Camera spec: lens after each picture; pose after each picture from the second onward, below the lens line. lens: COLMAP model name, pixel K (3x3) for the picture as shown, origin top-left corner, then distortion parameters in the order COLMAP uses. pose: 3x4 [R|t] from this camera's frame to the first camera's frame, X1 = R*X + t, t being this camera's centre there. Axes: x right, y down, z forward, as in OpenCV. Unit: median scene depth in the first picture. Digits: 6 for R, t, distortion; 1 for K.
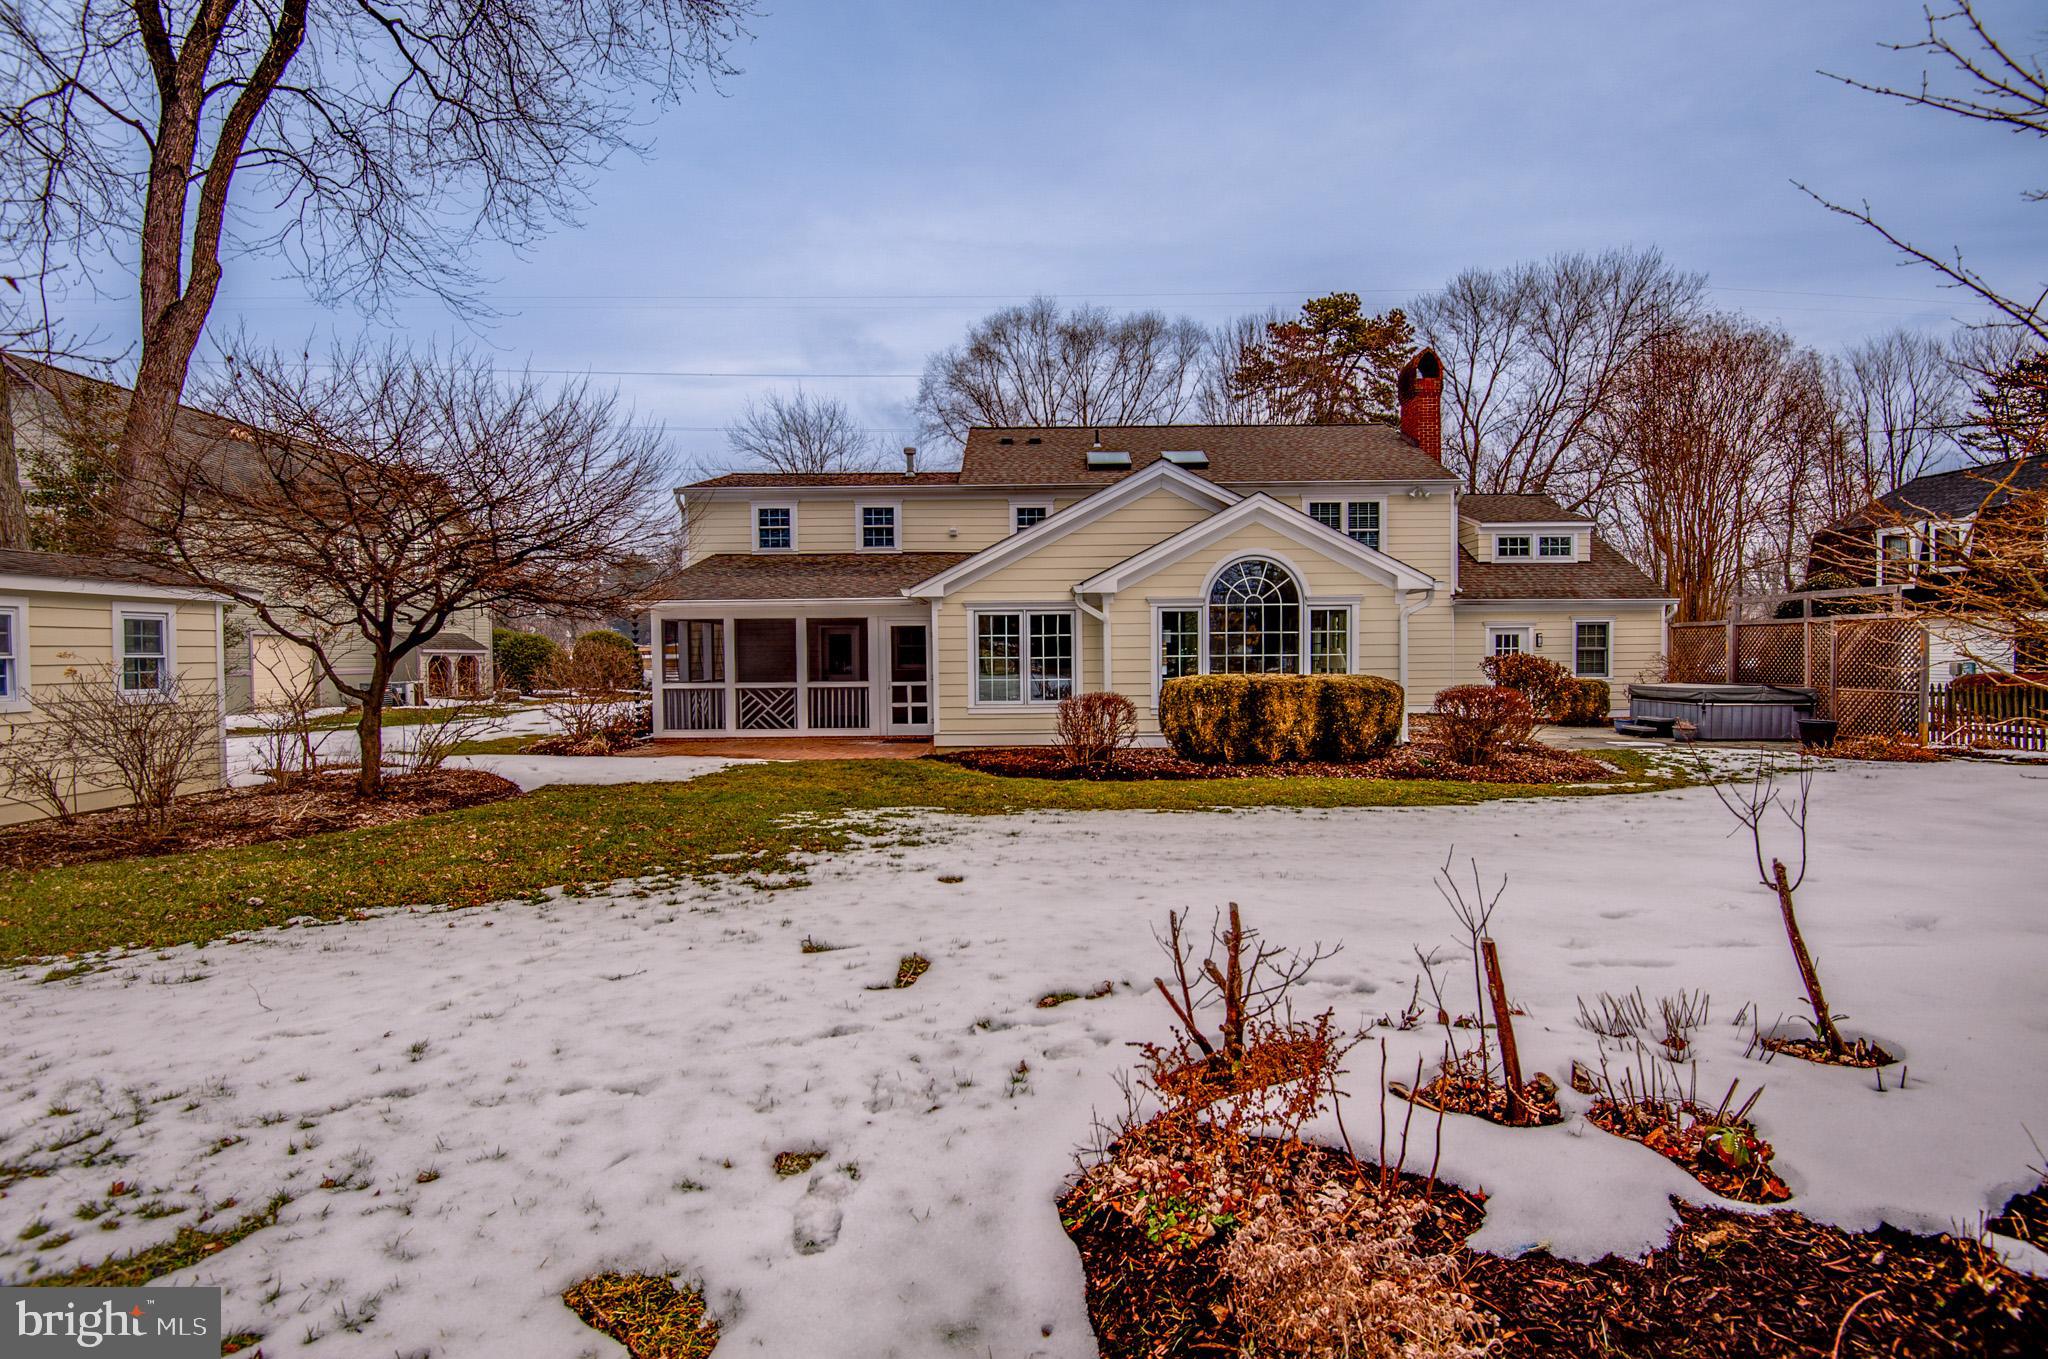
lens RADIAL K [[950.5, 0, 1059.6], [0, 950.5, 700.7], [0, 0, 1]] dist [-0.038713, -0.001515]
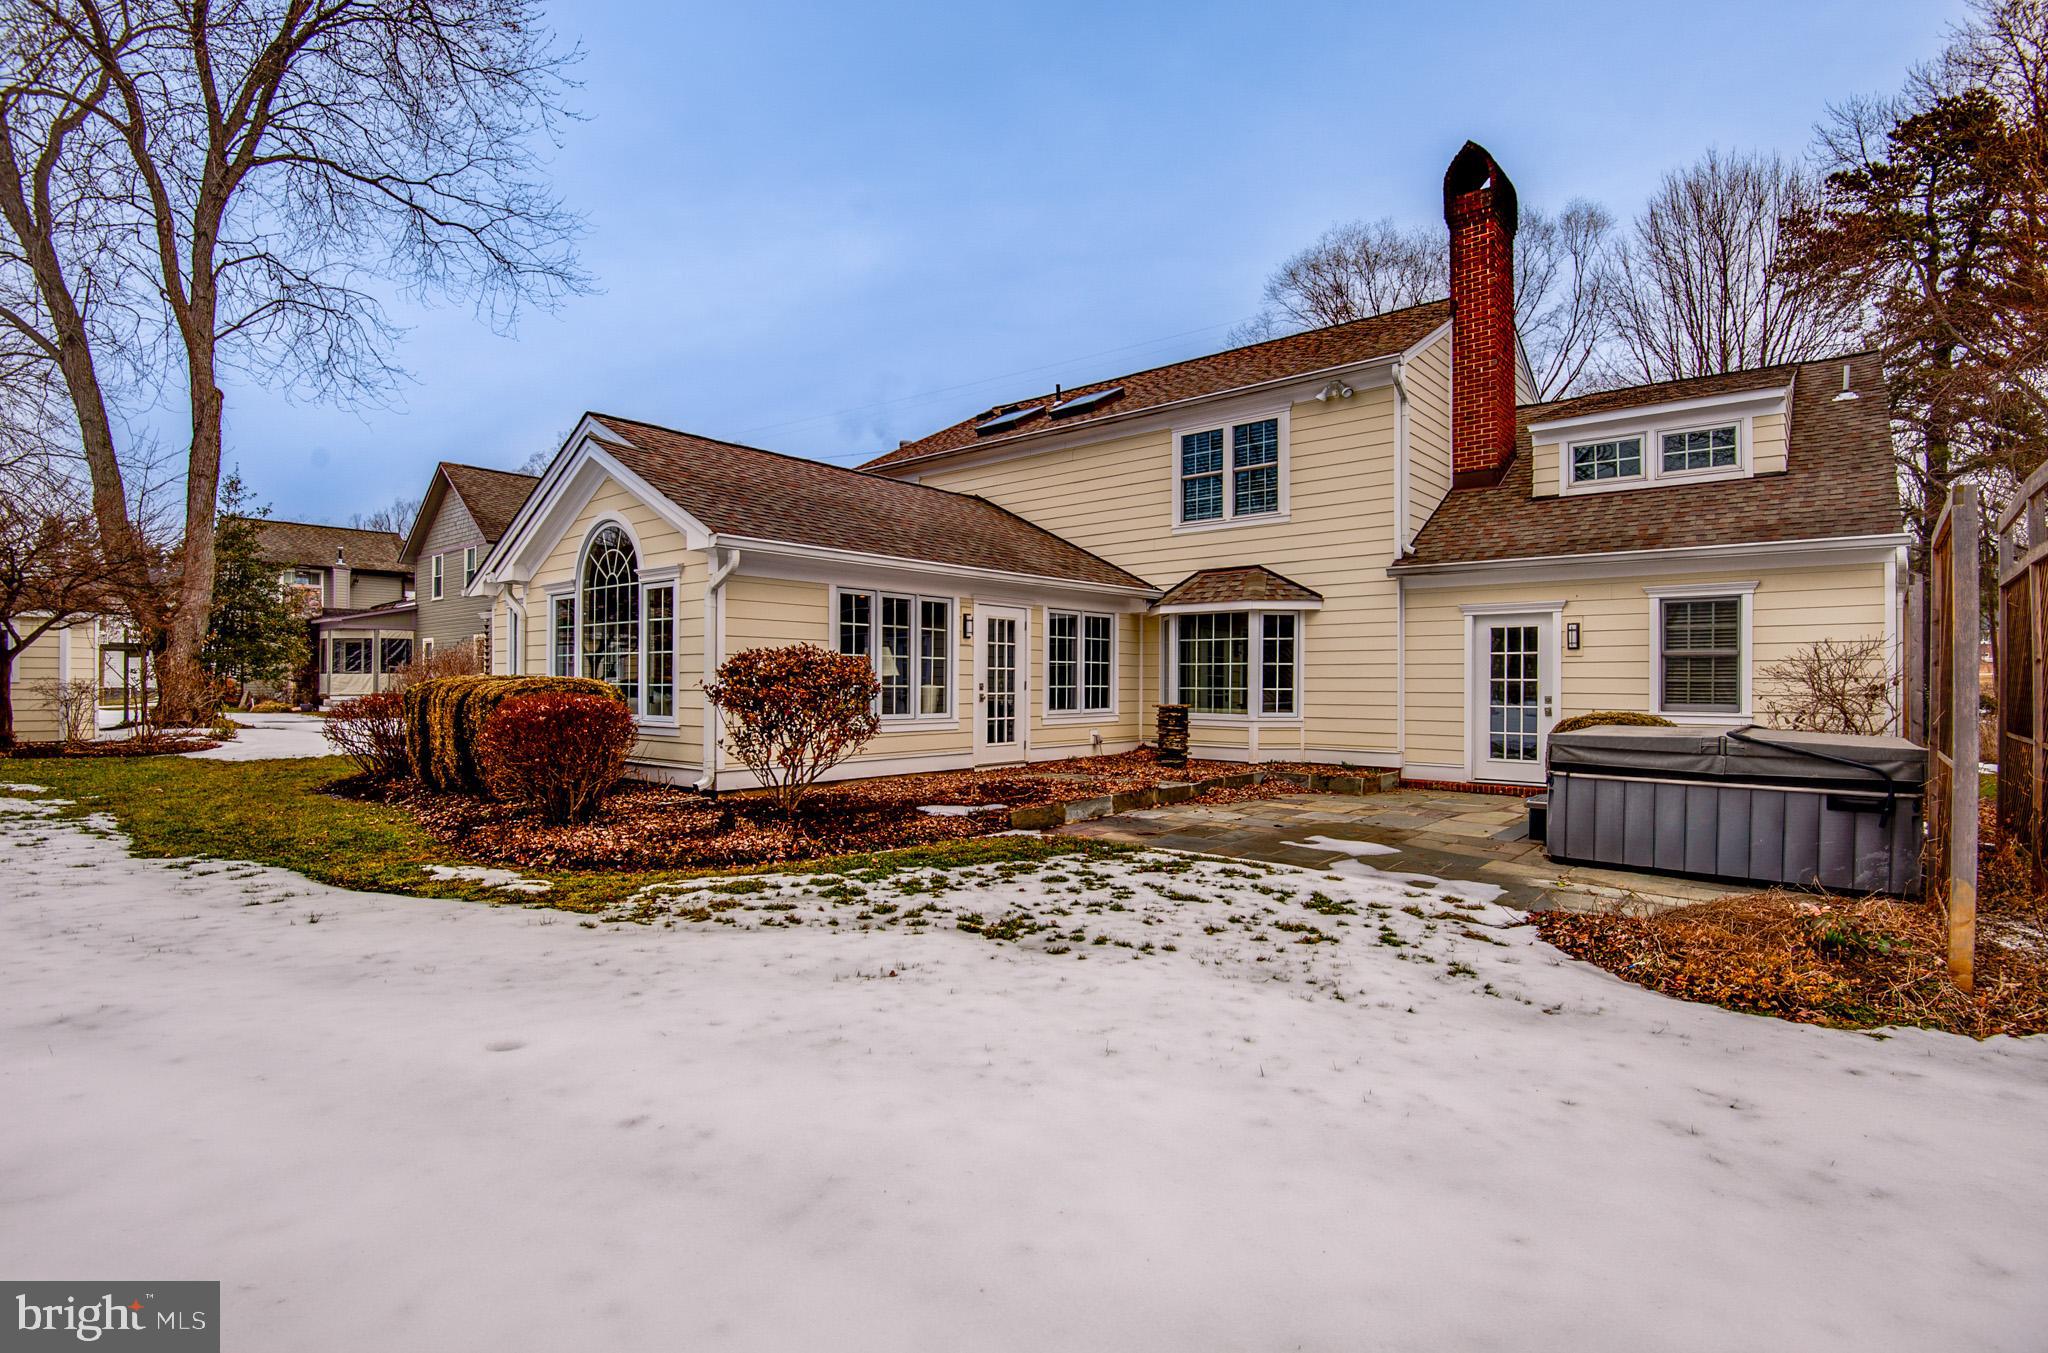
lens RADIAL K [[950.5, 0, 1059.6], [0, 950.5, 697.7], [0, 0, 1]] dist [-0.038713, -0.001515]
pose [[0.774131, 0.021625, -0.632655, 0.613972], [-0.039657, 0.999110, -0.014374, -0.013188], [0.631781, 0.036217, 0.774300, 0.433579]]
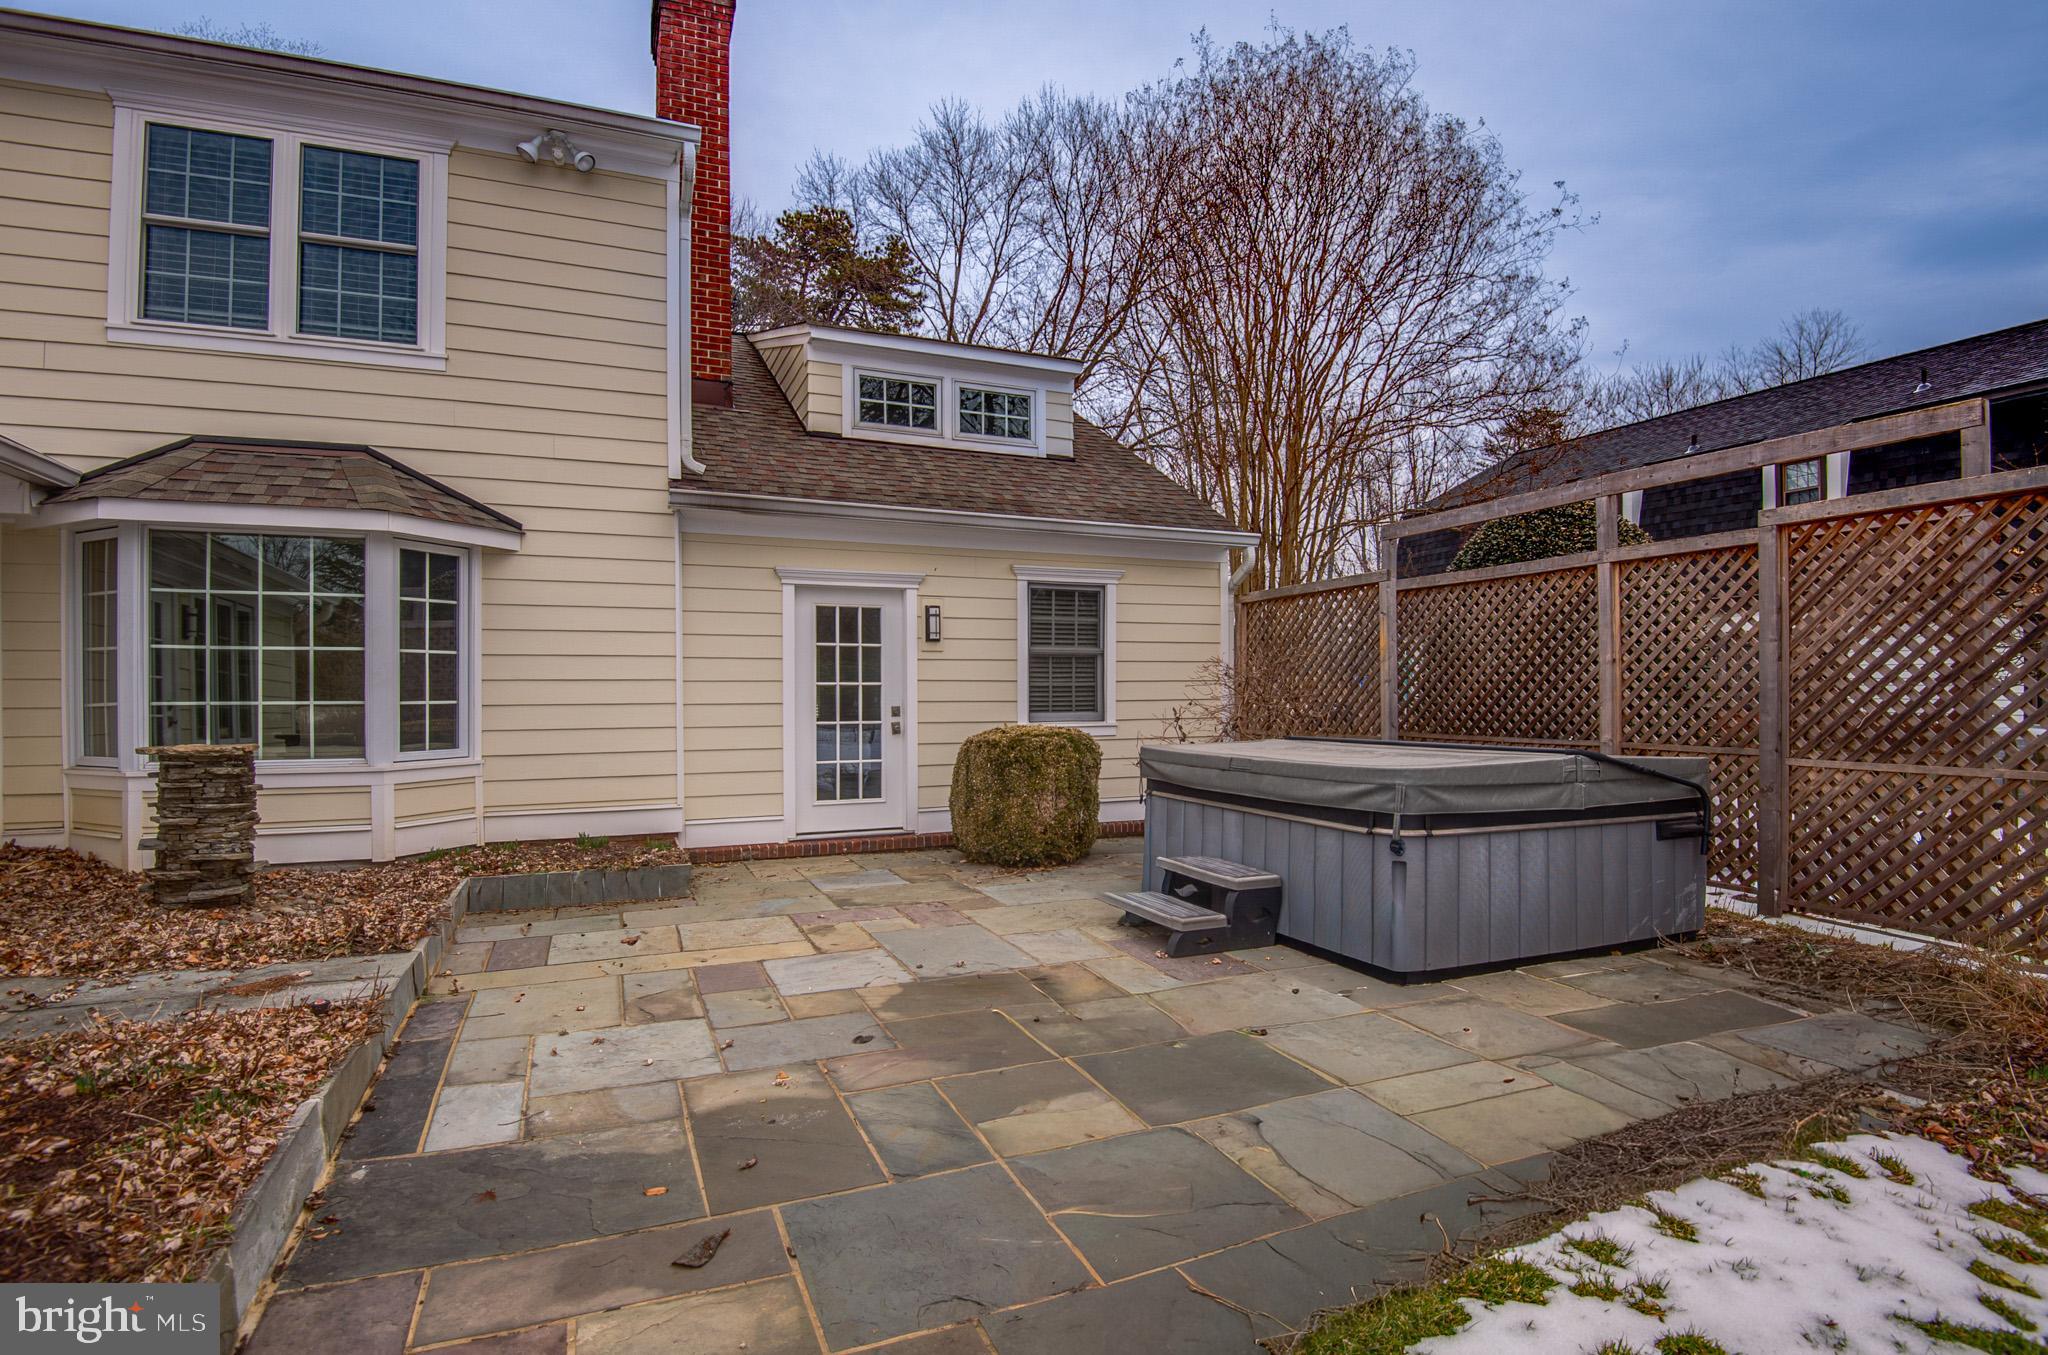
lens RADIAL K [[950.5, 0, 1059.6], [0, 950.5, 698.7], [0, 0, 1]] dist [-0.038713, -0.001515]
pose [[0.911990, 0.003247, 0.410199, 0.401175], [0.014122, 0.999127, -0.039306, -0.019634], [-0.409969, 0.041640, 0.911148, 0.638866]]
